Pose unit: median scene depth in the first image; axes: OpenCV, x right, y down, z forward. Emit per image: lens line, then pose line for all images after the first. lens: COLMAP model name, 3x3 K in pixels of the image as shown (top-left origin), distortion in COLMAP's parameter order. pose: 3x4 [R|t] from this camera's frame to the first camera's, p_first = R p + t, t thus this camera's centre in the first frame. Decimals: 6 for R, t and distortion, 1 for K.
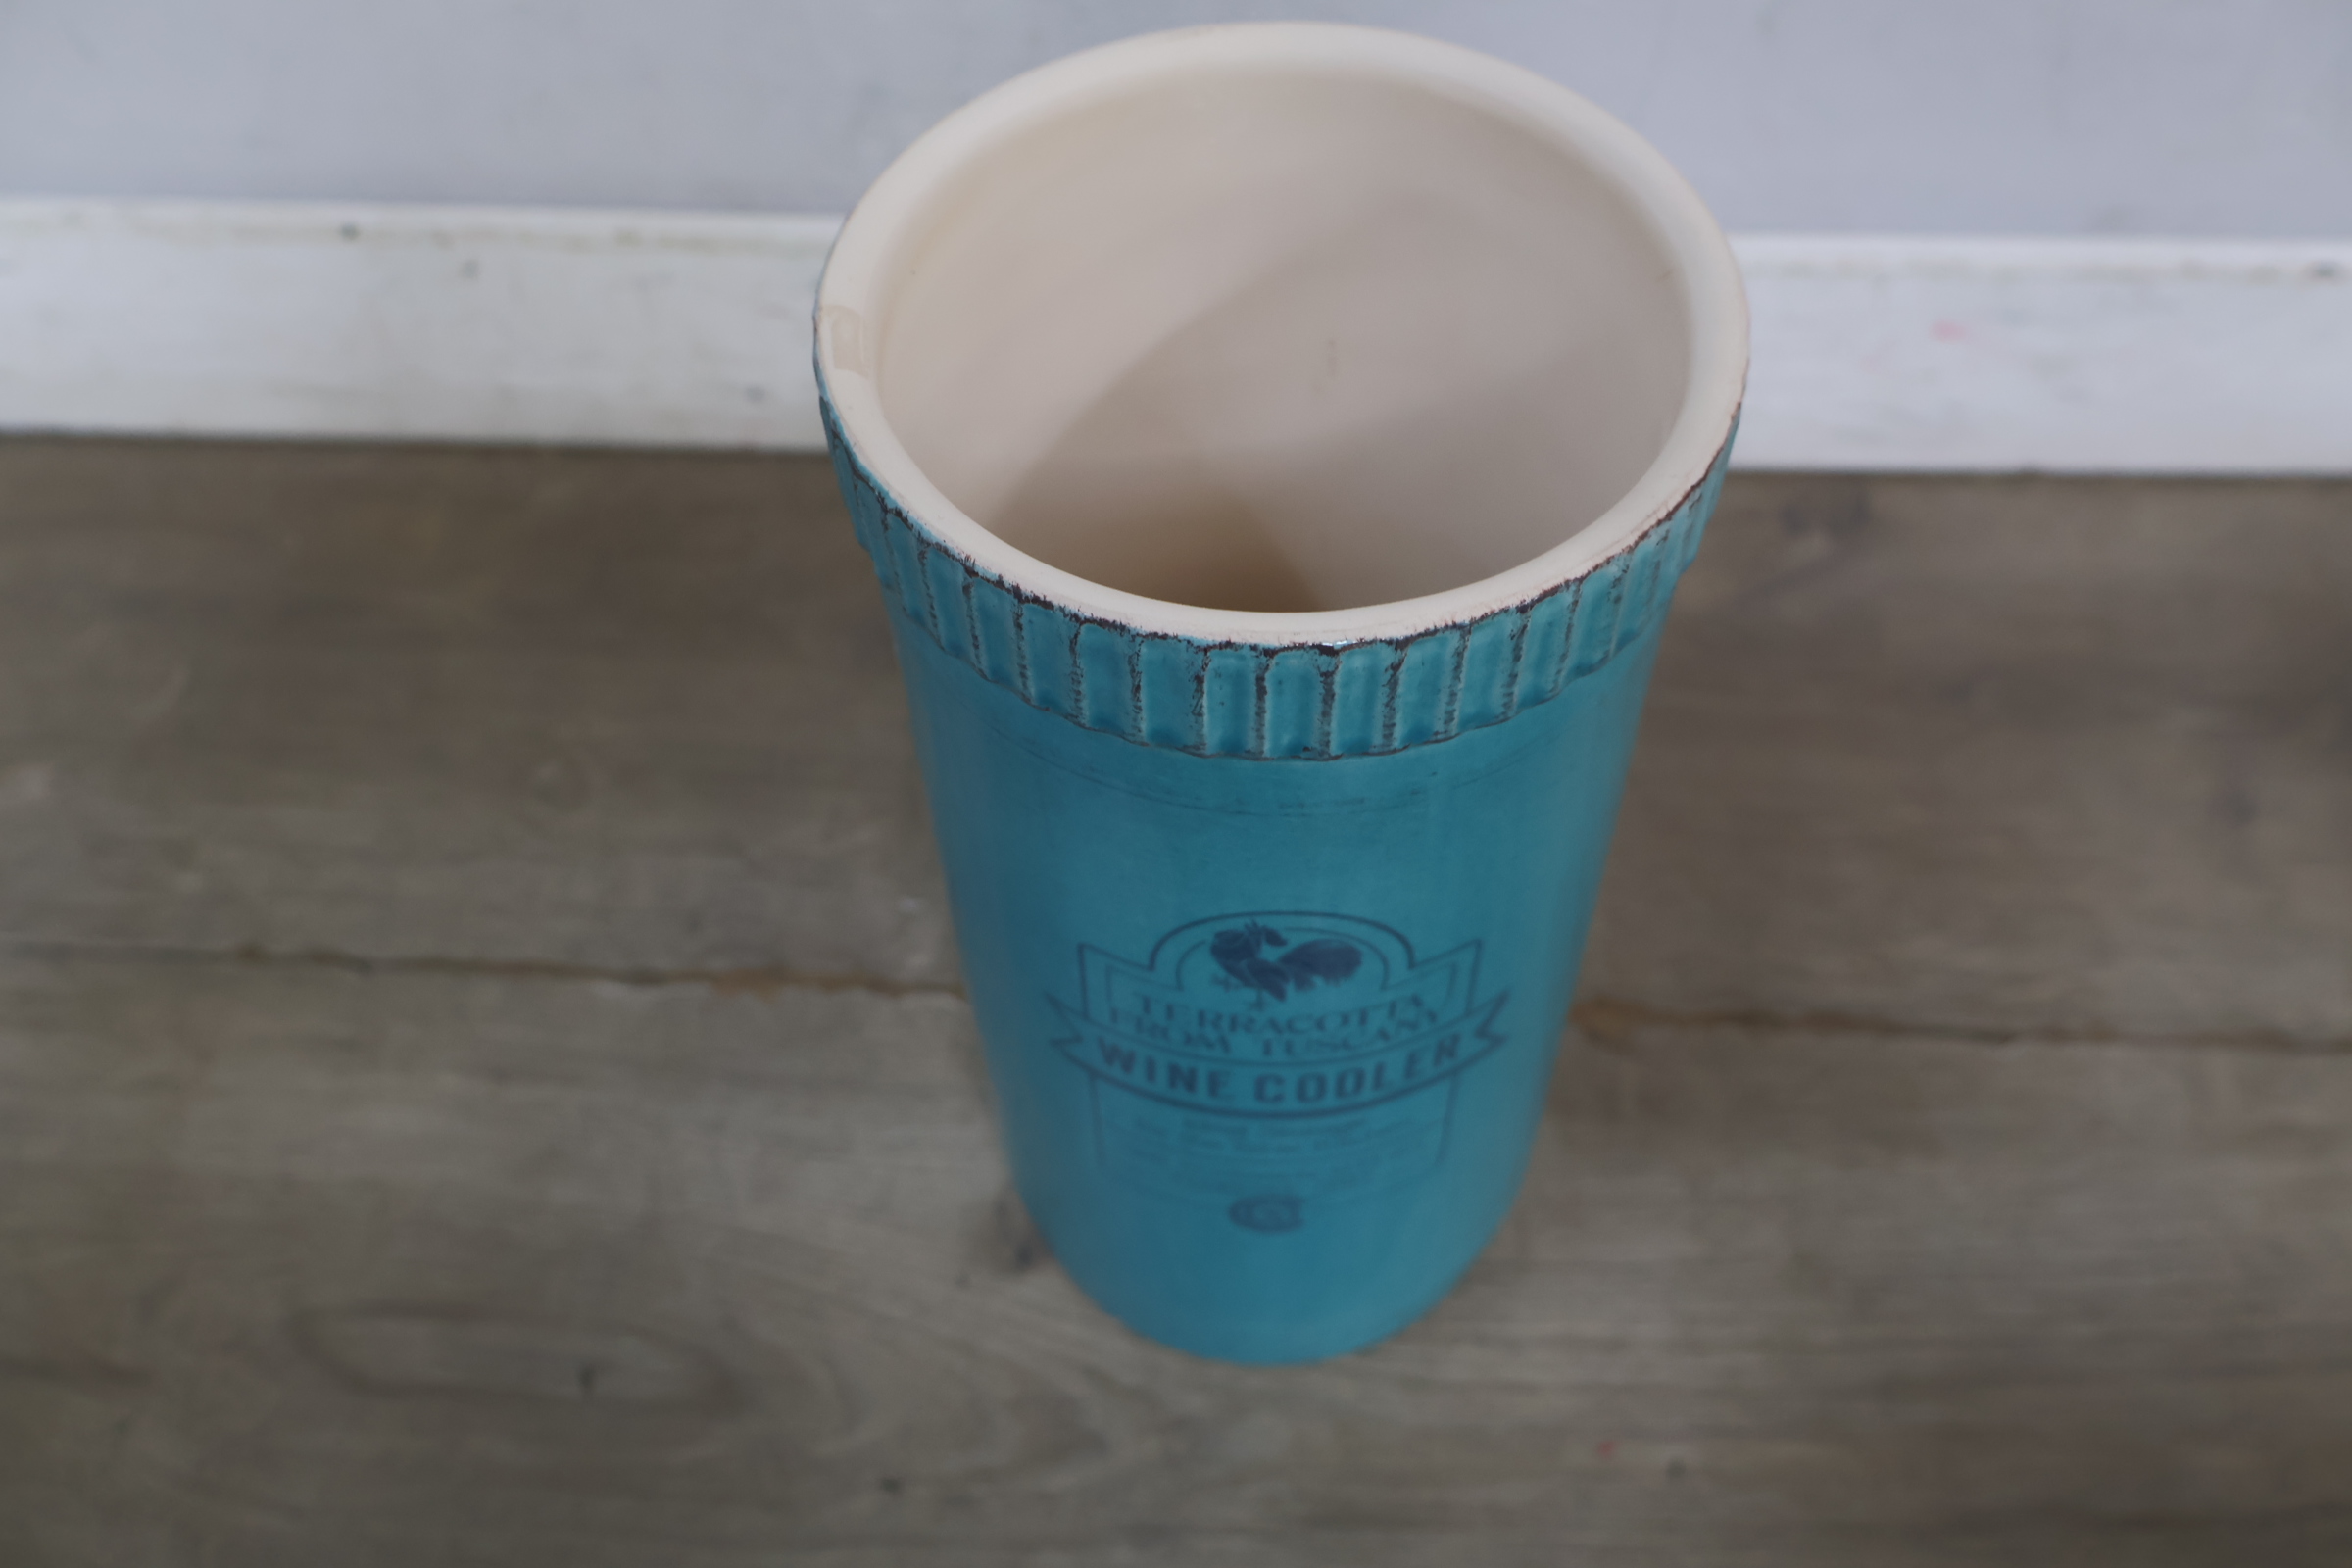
lens RADIAL K [[2095.9, 0, 1159.8], [0, 2095.9, 779.7], [0, 0, 1]] dist [0.019391, -0.003363]
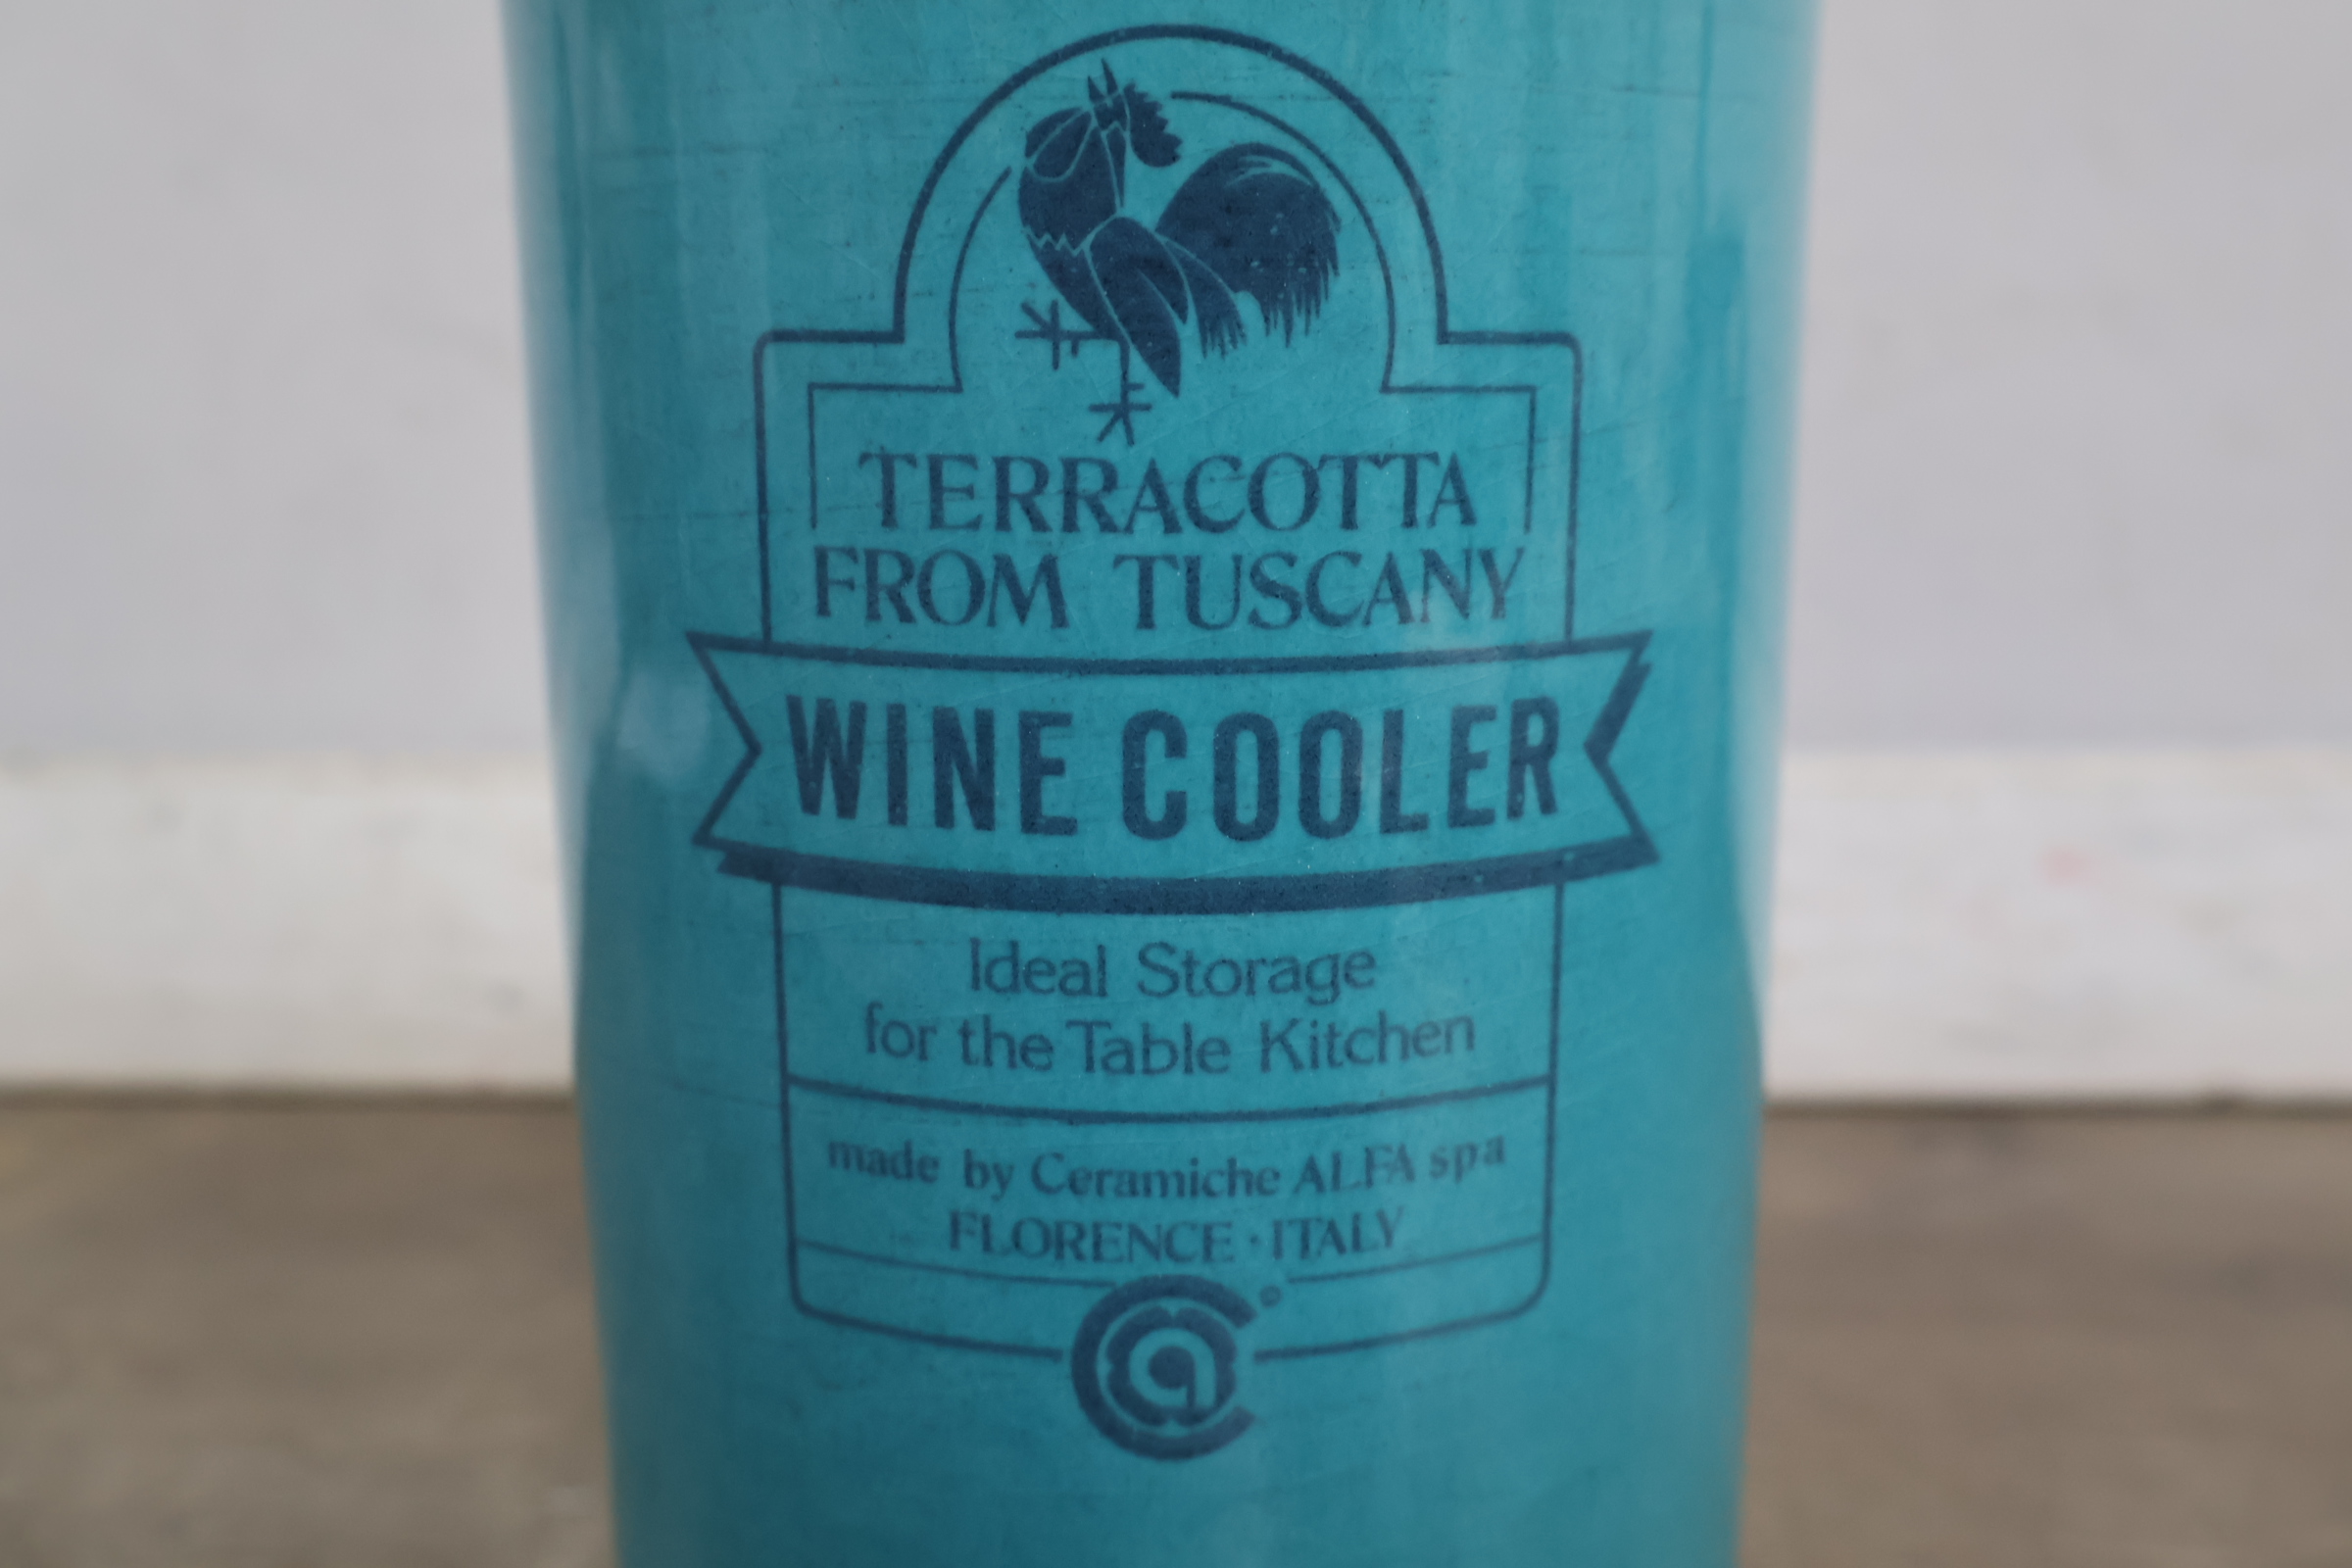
lens RADIAL K [[2095.9, 0, 1170.0], [0, 2095.9, 751.0], [0, 0, 1]] dist [0.019391, -0.003363]
pose [[0.999618, 0.019787, 0.019320, 0.047414], [-0.002046, 0.749601, -0.661886, 0.449221], [-0.027579, 0.661594, 0.749355, 0.664935]]
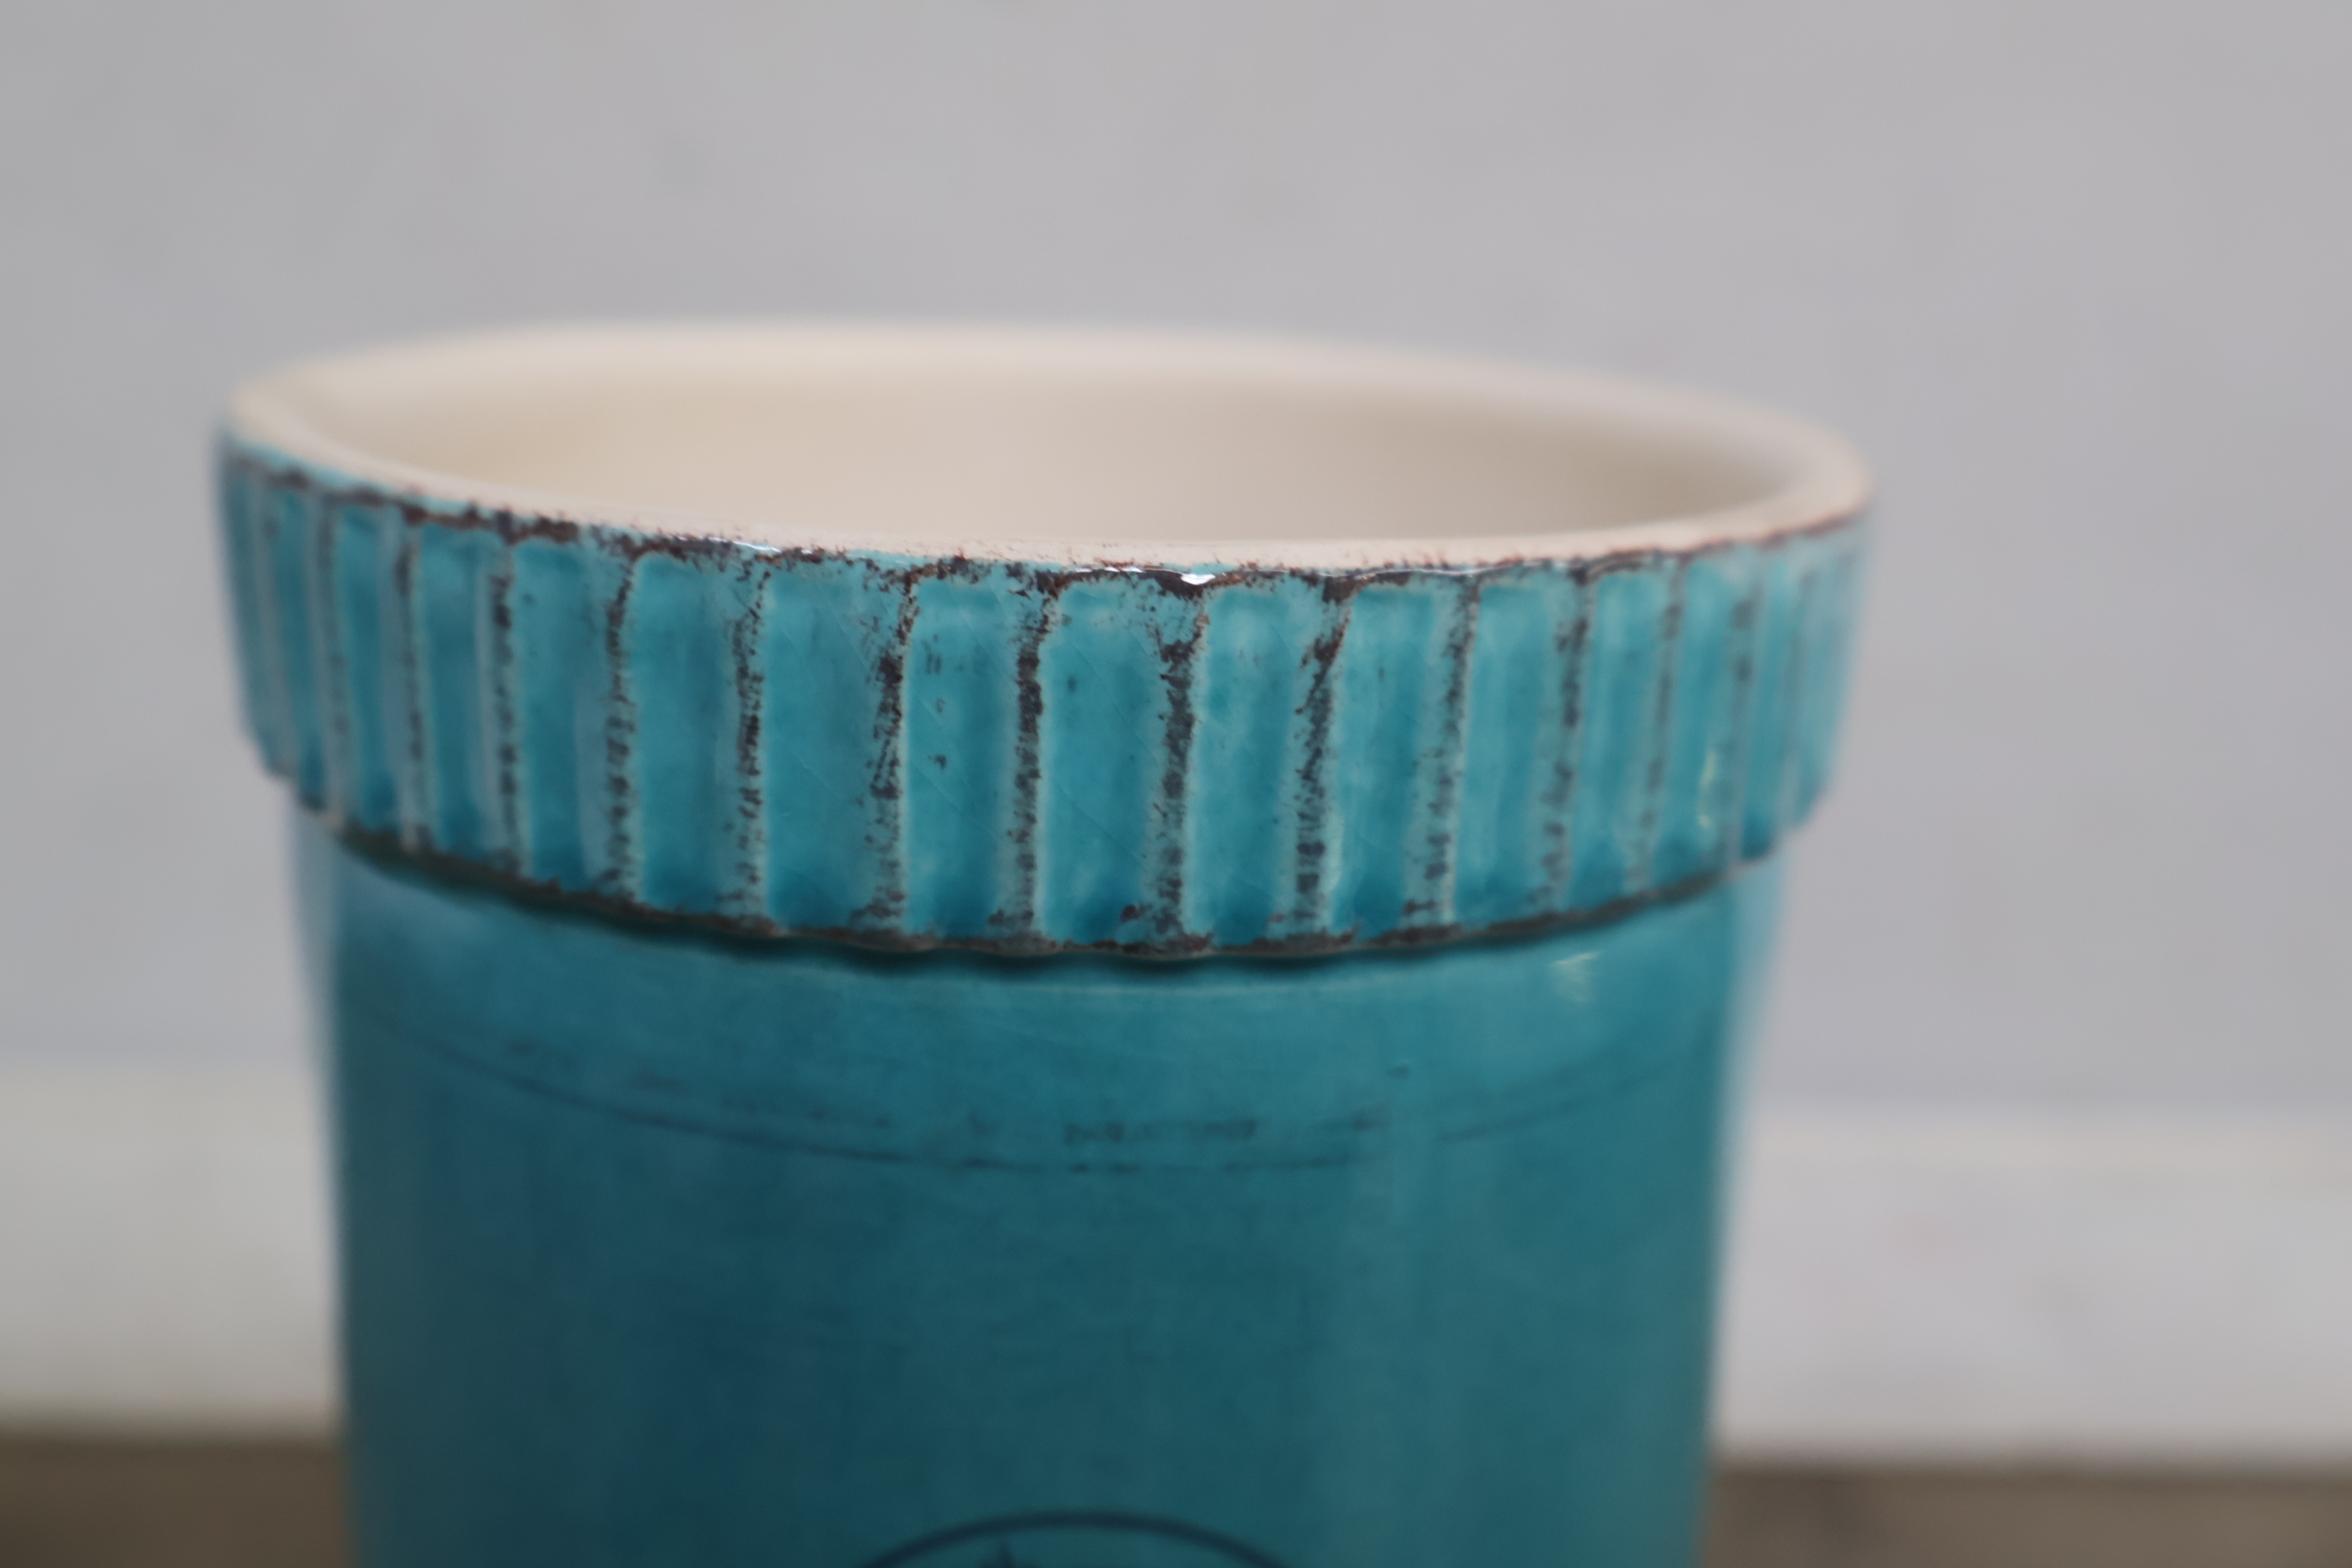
lens RADIAL K [[2095.9, 0, 1190.9], [0, 2095.9, 744.8], [0, 0, 1]] dist [0.019391, -0.003363]
pose [[0.993527, 0.042980, 0.105155, 0.027185], [0.028658, 0.800894, -0.598120, 0.175663], [-0.109925, 0.597262, 0.794477, 0.489069]]
